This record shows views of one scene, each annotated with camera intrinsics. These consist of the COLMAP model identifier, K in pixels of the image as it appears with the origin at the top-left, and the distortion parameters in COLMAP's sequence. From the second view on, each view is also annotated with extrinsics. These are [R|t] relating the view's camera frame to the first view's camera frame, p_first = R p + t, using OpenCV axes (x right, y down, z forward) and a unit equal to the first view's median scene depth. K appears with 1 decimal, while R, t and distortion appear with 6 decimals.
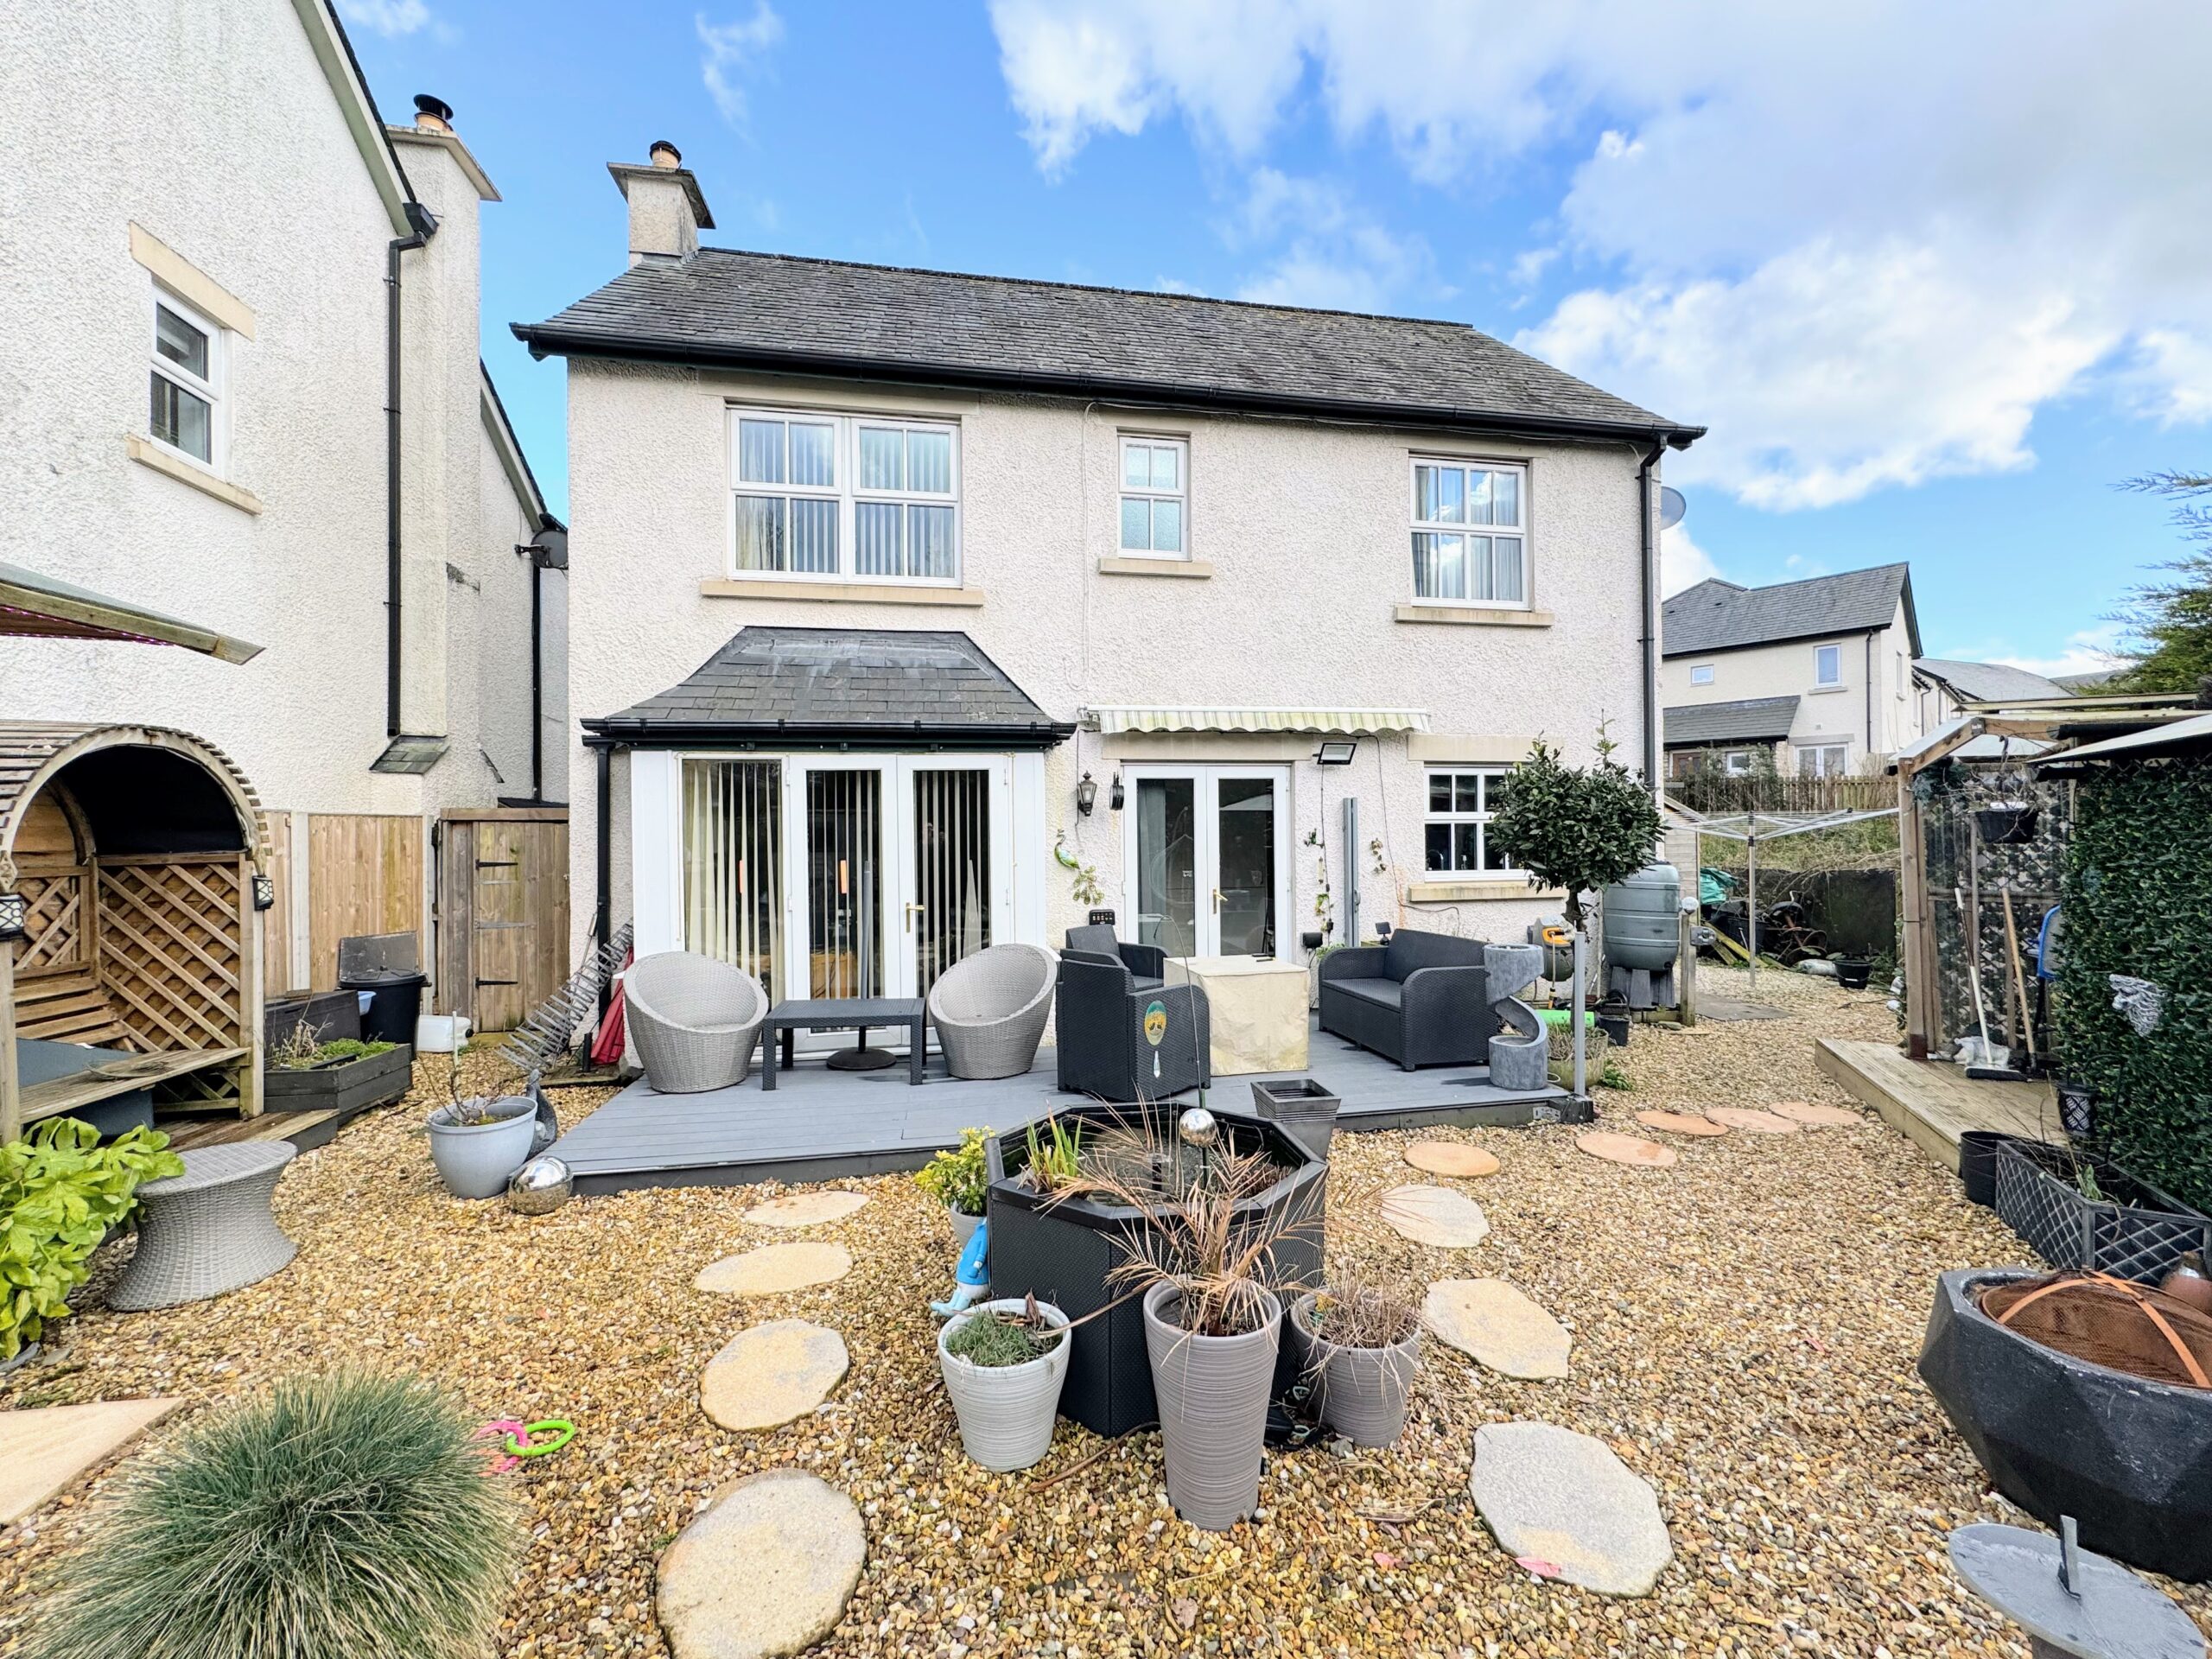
lens RADIAL K [[879.6, 0, 1096.8], [0, 879.6, 828.8], [0, 0, 1]] dist [-0.001619, -0.000108]
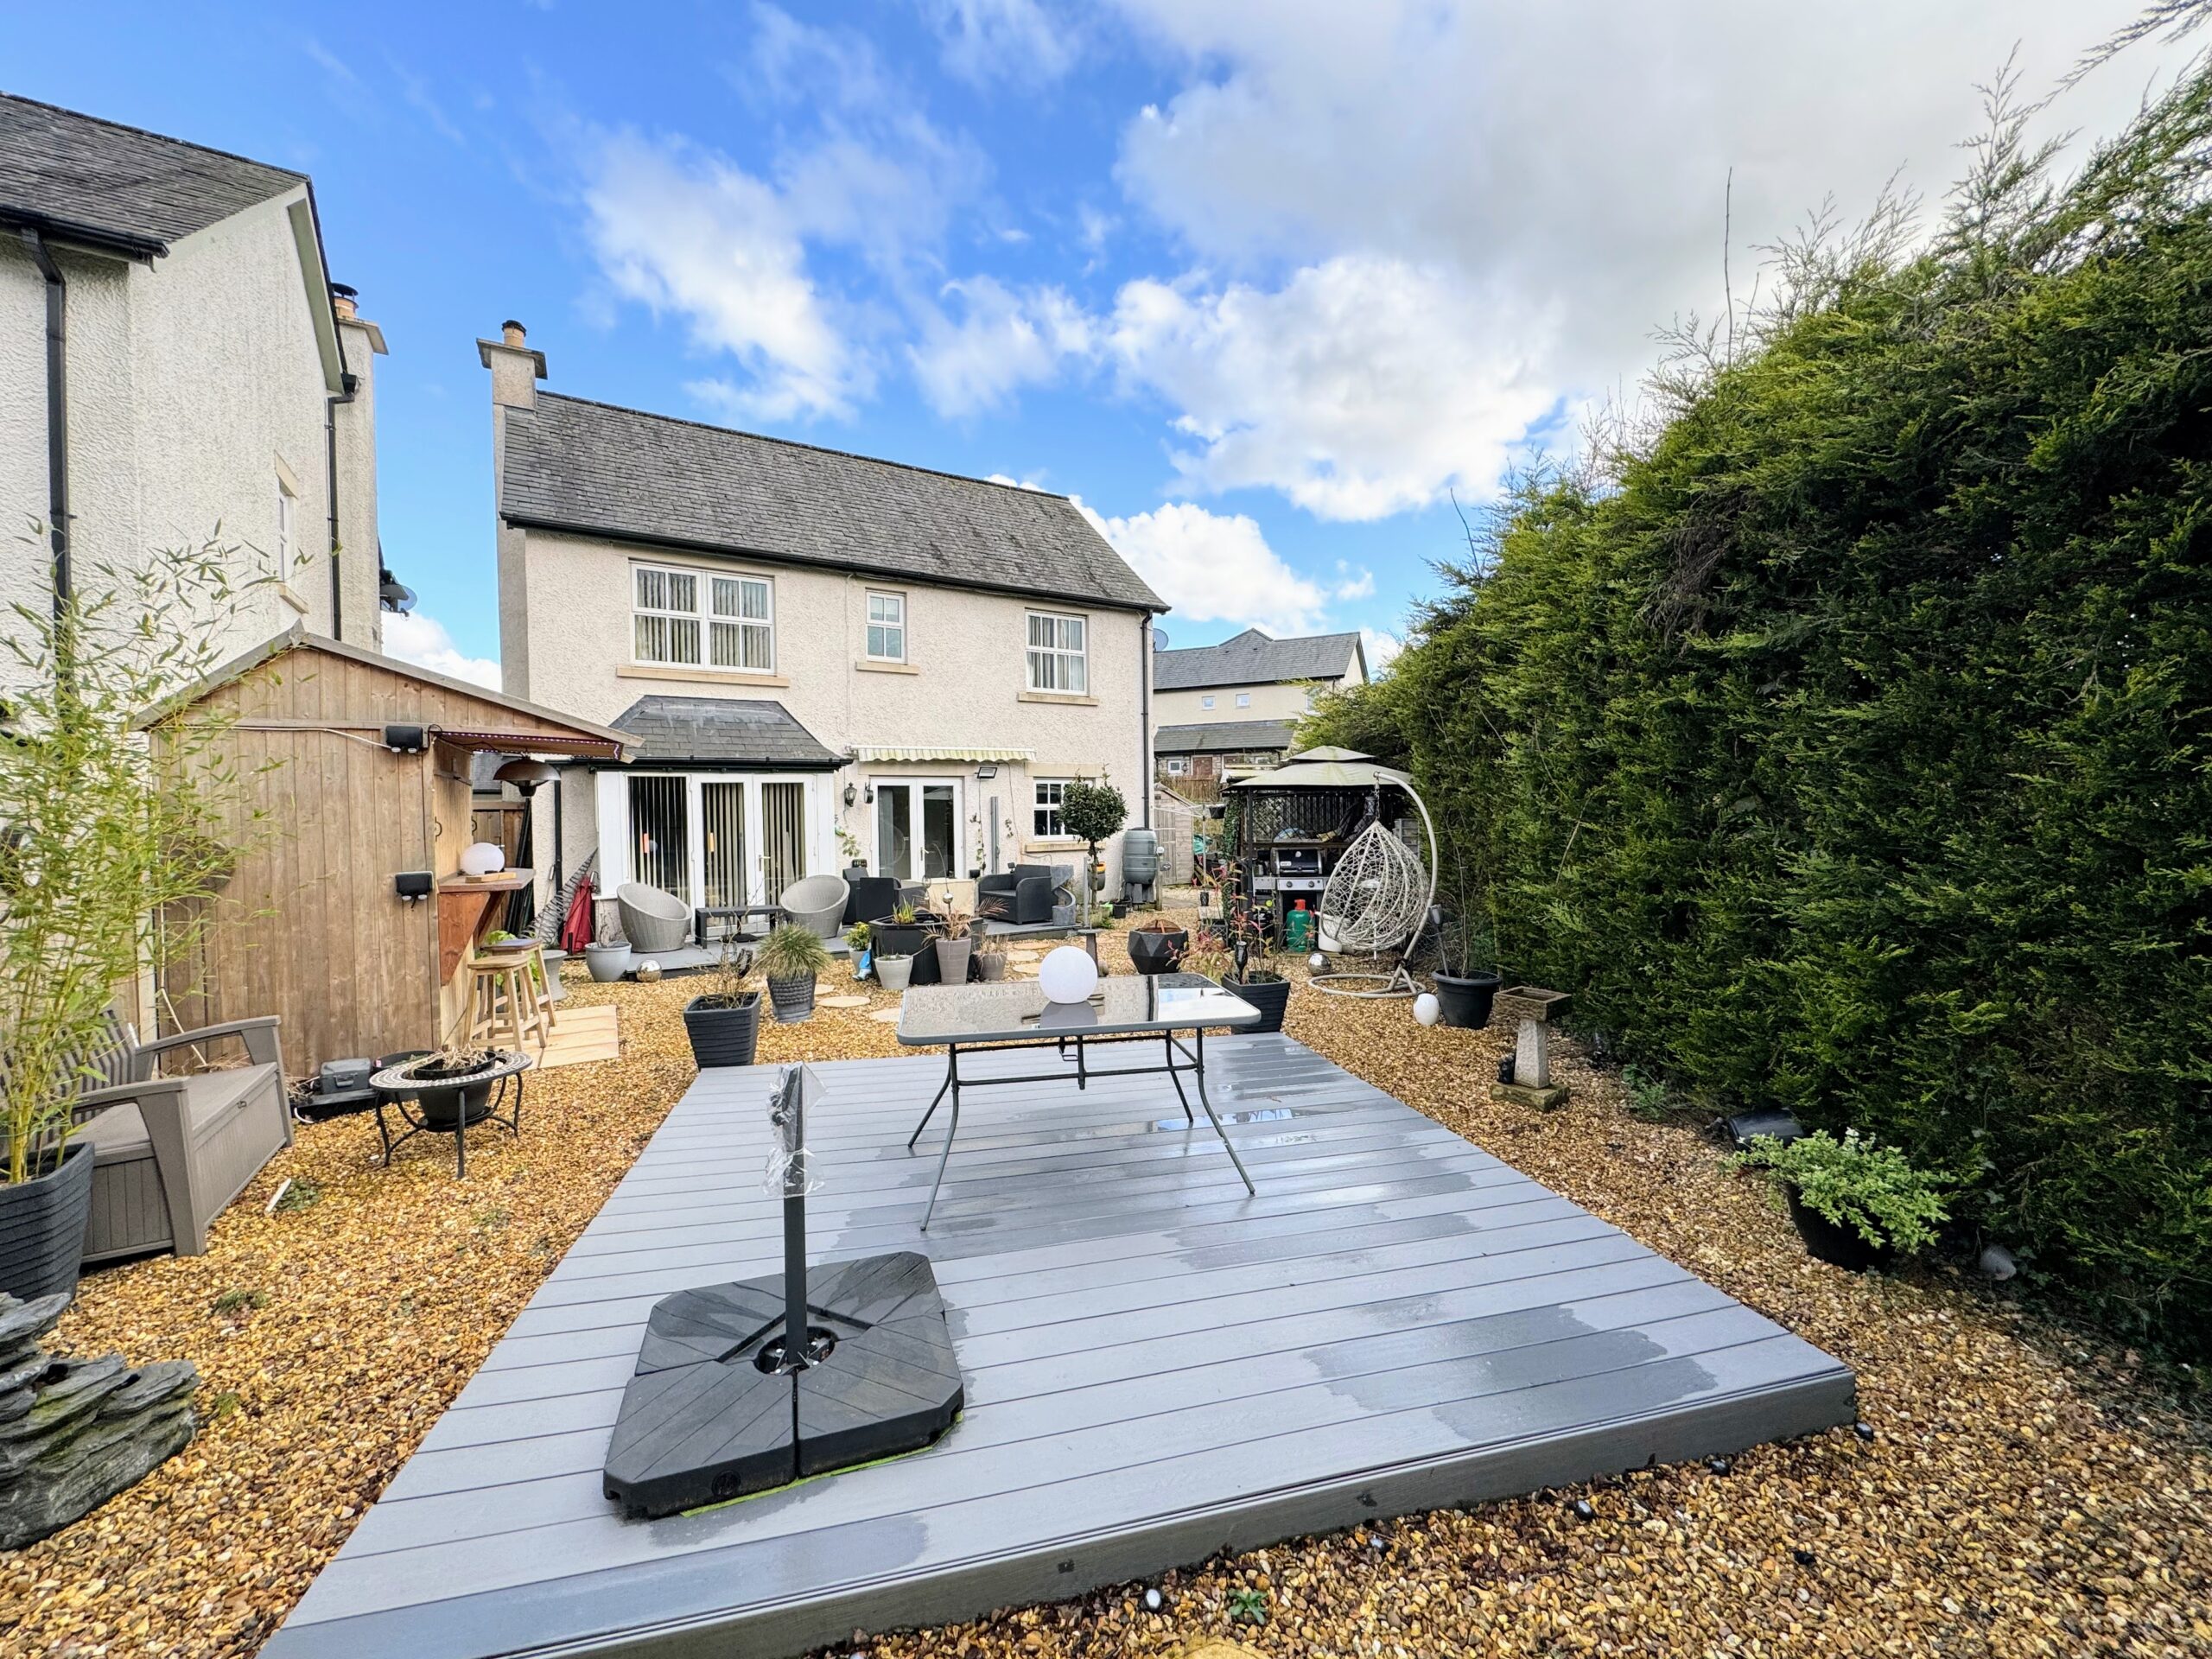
lens RADIAL K [[879.6, 0, 1096.8], [0, 879.6, 828.8], [0, 0, 1]] dist [-0.001619, -0.000108]
pose [[0.927482, -0.011307, 0.373697, -0.213630], [0.002607, 0.999714, 0.023778, -0.011217], [-0.373859, -0.021080, 0.927246, -0.834159]]
